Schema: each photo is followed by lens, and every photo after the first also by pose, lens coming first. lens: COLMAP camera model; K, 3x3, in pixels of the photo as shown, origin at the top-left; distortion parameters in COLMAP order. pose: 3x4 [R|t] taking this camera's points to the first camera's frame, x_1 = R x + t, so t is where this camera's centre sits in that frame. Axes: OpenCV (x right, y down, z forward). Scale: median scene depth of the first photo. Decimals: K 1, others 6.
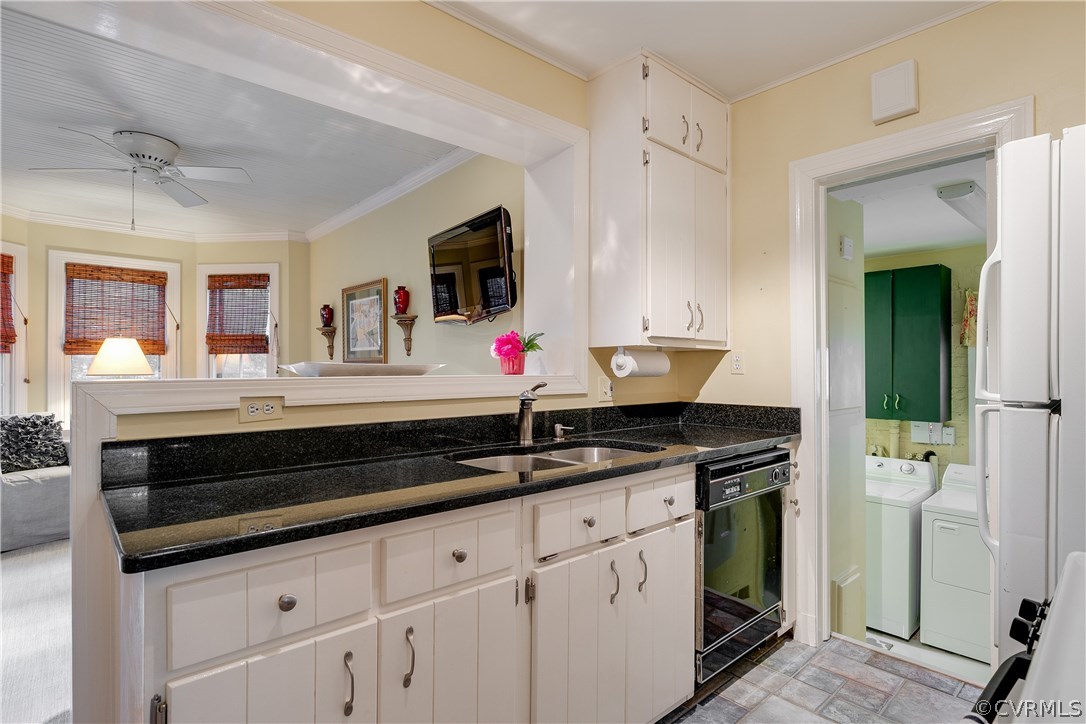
lens RADIAL K [[551.5, 0, 558.4], [0, 551.5, 363.0], [0, 0, 1]] dist [-0.003826, -0.000242]
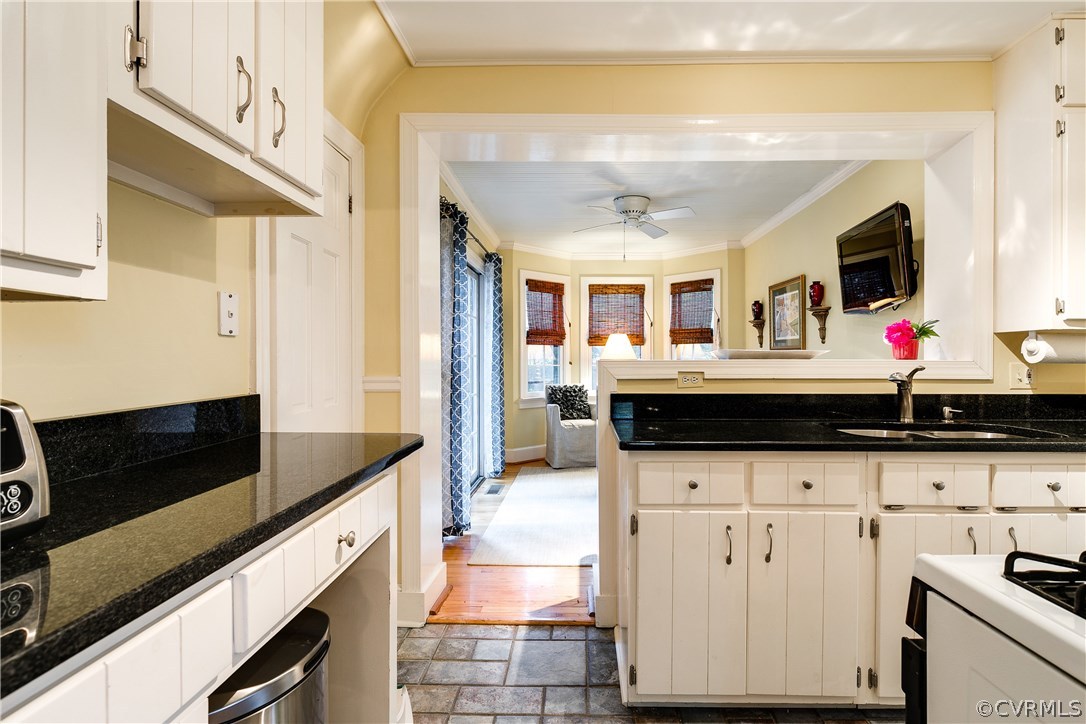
lens RADIAL K [[551.1, 0, 569.8], [0, 551.1, 355.1], [0, 0, 1]] dist [0.000274, -0.000057]
pose [[0.725268, 0.000200, -0.688467, 0.160966], [0.004844, 0.999974, 0.005393, 0.002445], [0.688450, -0.007246, 0.725248, -0.203901]]
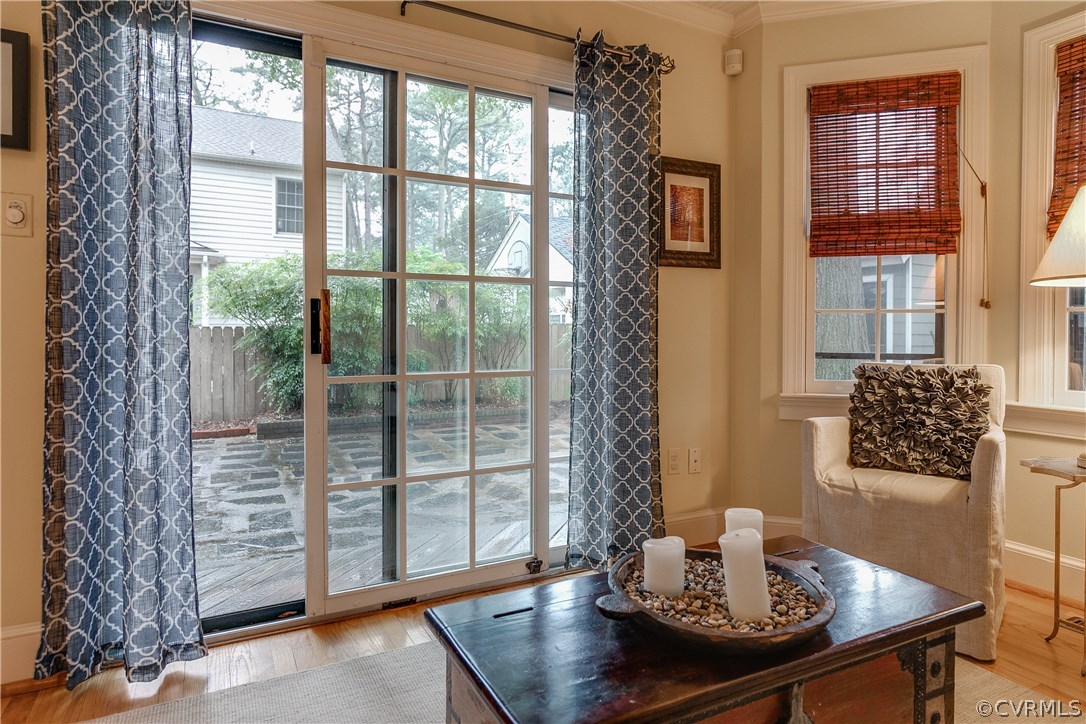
lens RADIAL K [[626.7, 0, 542.8], [0, 626.7, 337.0], [0, 0, 1]] dist [0.000068, 0.000175]
pose [[-0.259850, 0.006368, -0.965628, -0.445655], [0.004153, 0.999976, 0.005477, 0.091115], [0.965640, -0.002587, -0.259870, 1.160029]]
